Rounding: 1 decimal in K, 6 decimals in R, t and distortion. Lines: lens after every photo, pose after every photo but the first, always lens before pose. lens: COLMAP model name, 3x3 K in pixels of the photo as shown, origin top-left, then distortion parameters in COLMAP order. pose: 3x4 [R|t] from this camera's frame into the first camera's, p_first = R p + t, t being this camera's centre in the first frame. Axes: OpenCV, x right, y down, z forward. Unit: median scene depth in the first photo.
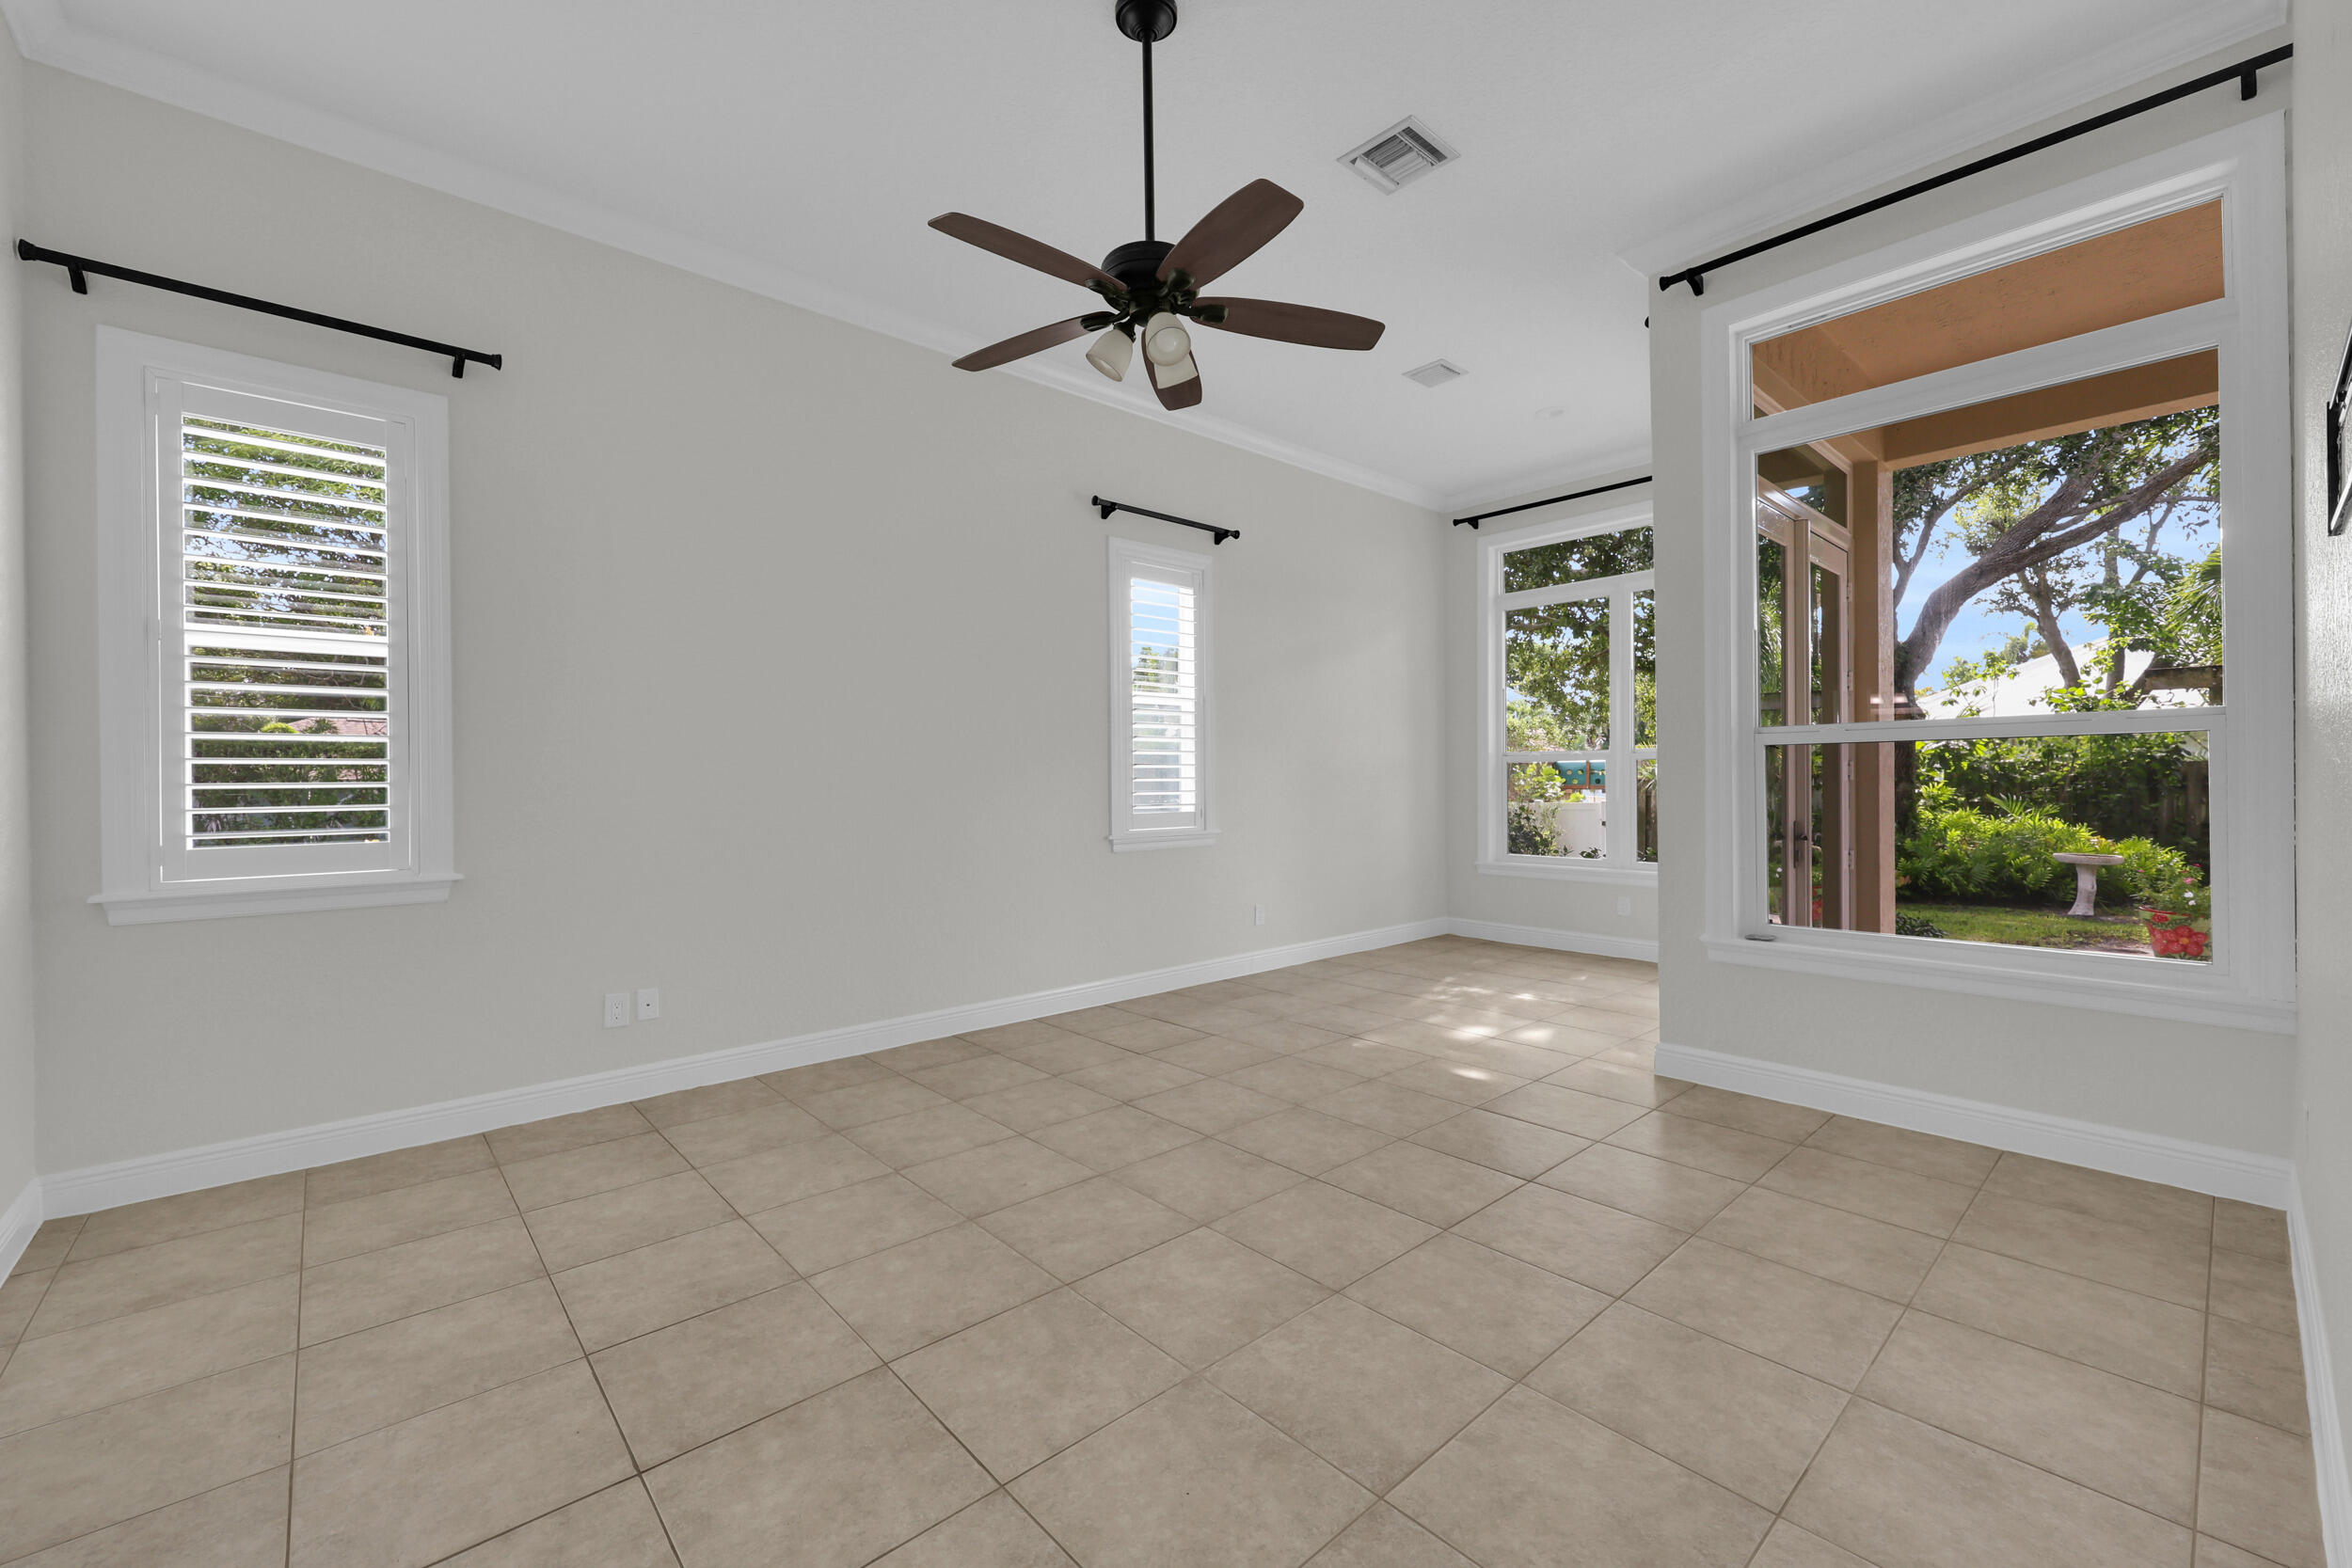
lens RADIAL K [[958.7, 0, 1170.5], [0, 958.7, 778.1], [0, 0, 1]] dist [0.001039, 0.000249]
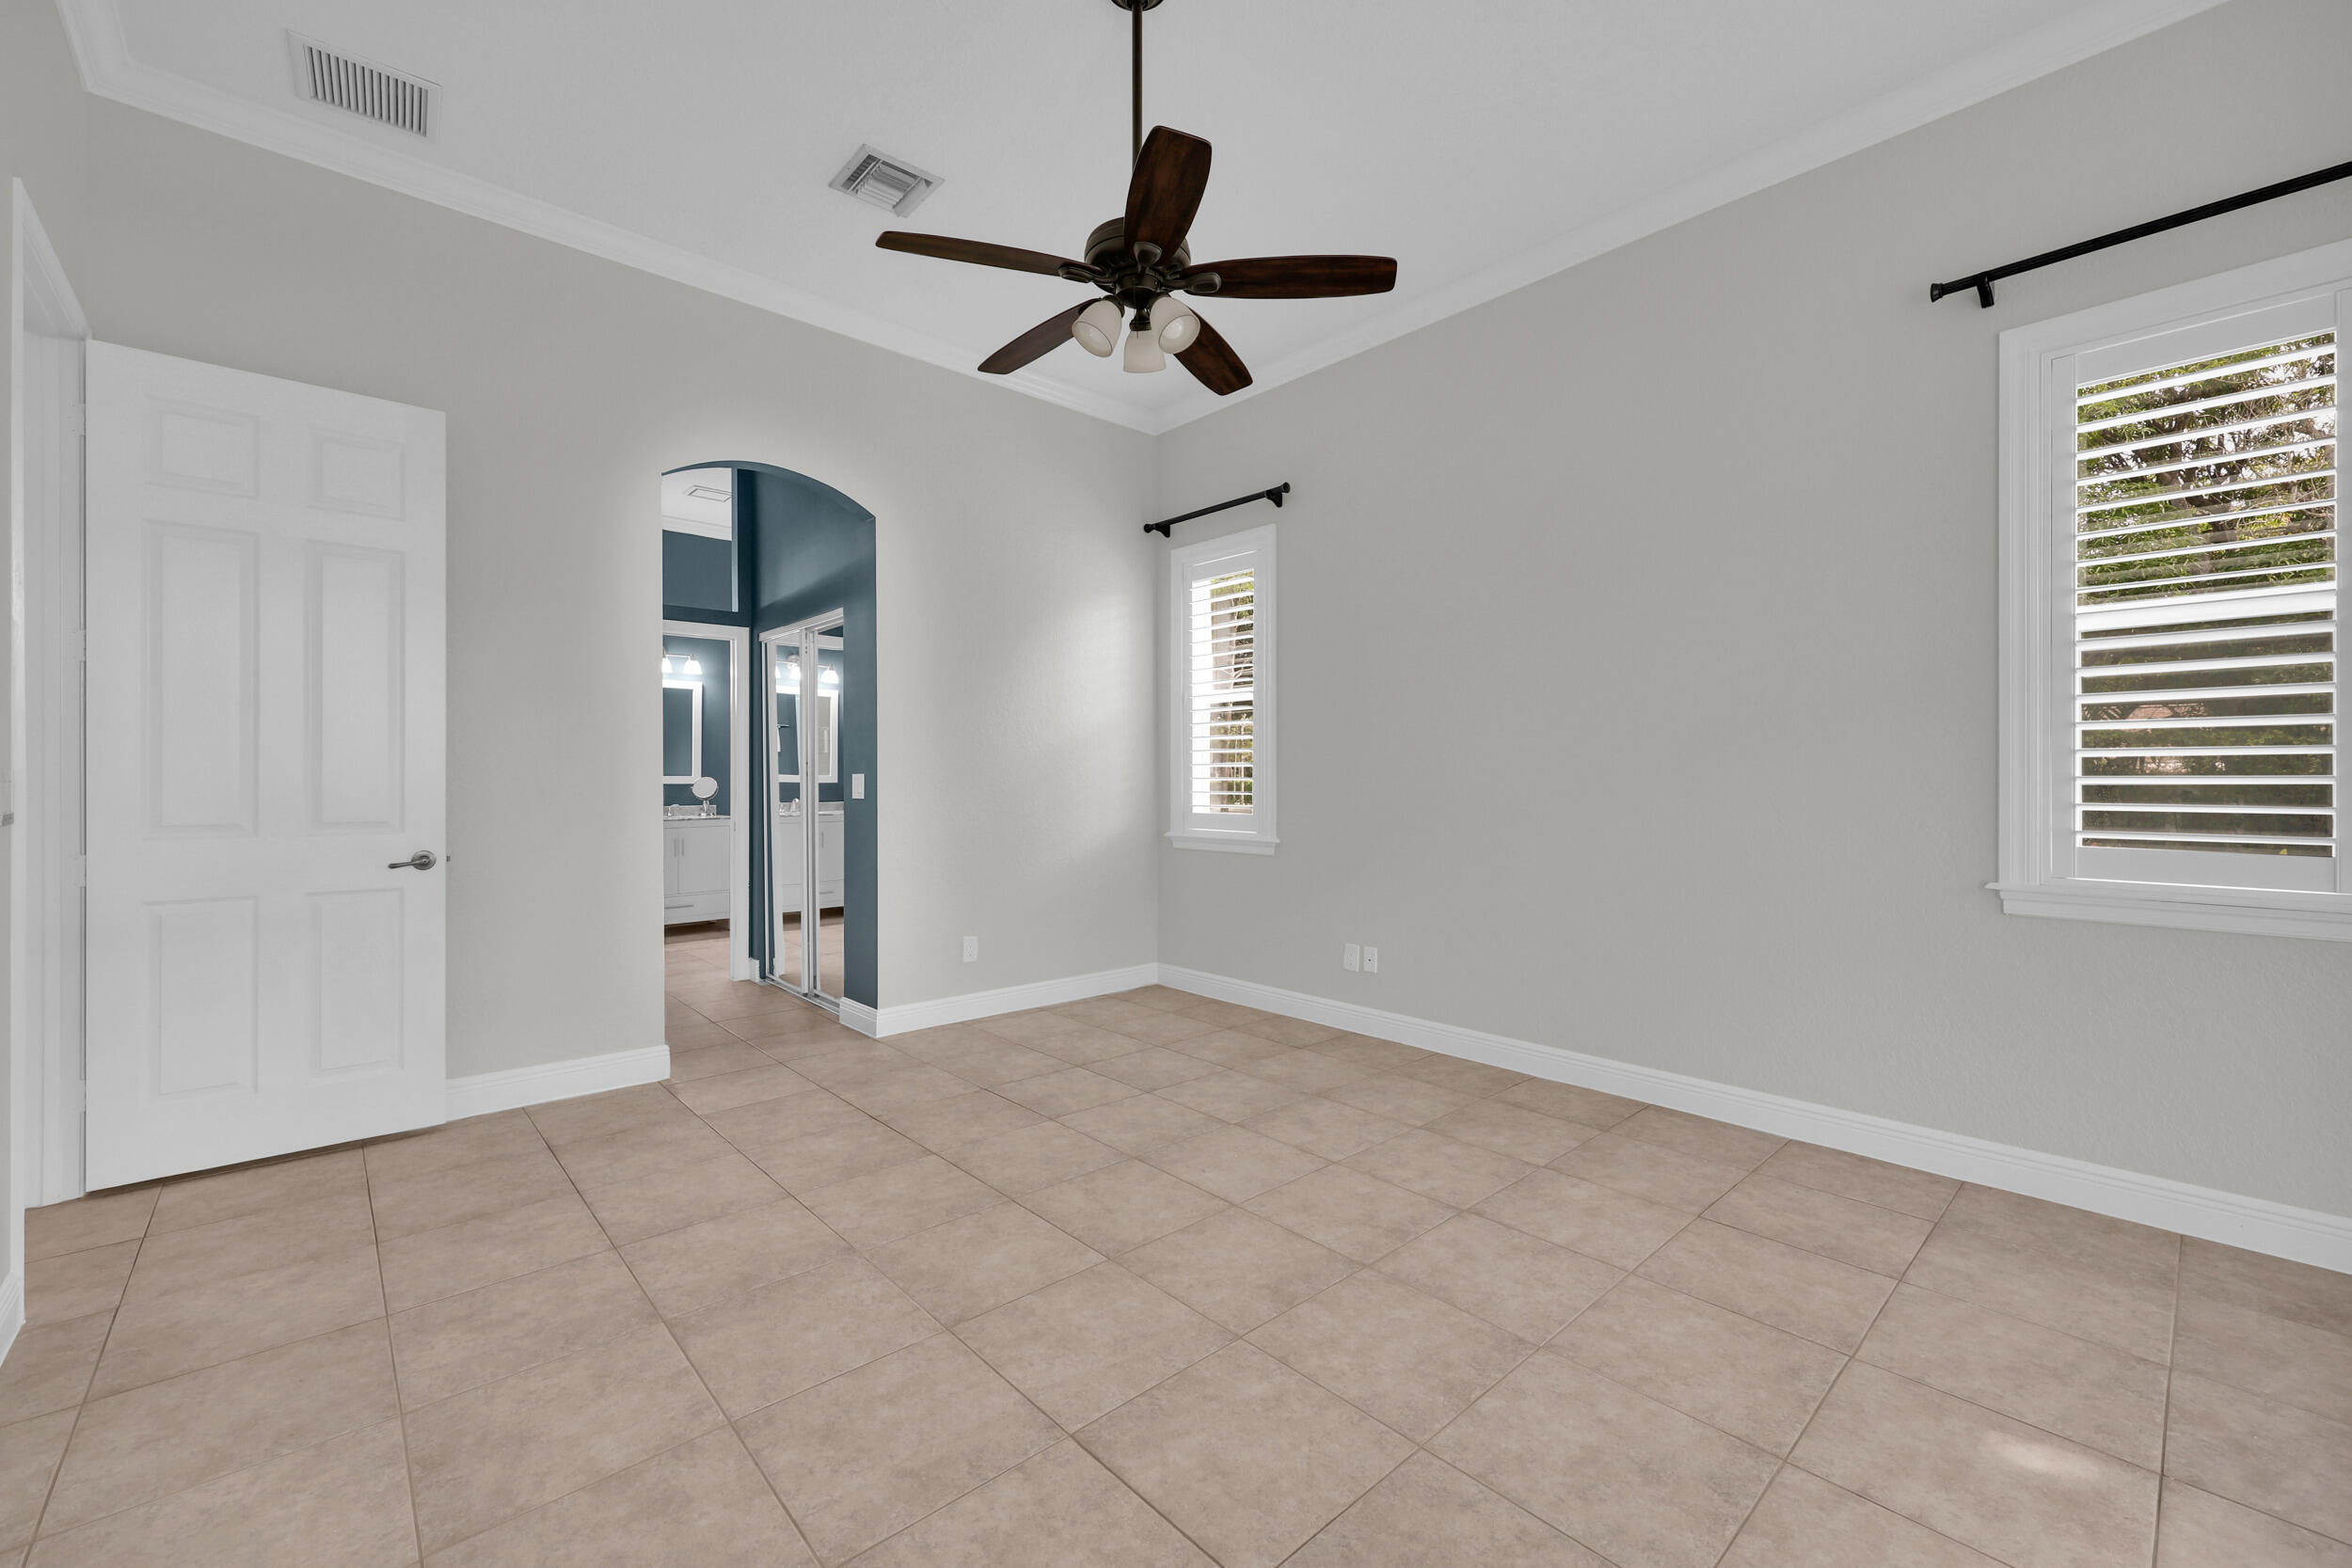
lens RADIAL K [[1165.5, 0, 1170.8], [0, 1165.5, 782.2], [0, 0, 1]] dist [-0.002084, 0.001080]
pose [[-0.094521, 0.005119, -0.995510, 0.847808], [-0.004445, 0.999975, 0.005564, 0.034825], [0.995513, 0.004951, -0.094495, 0.932336]]
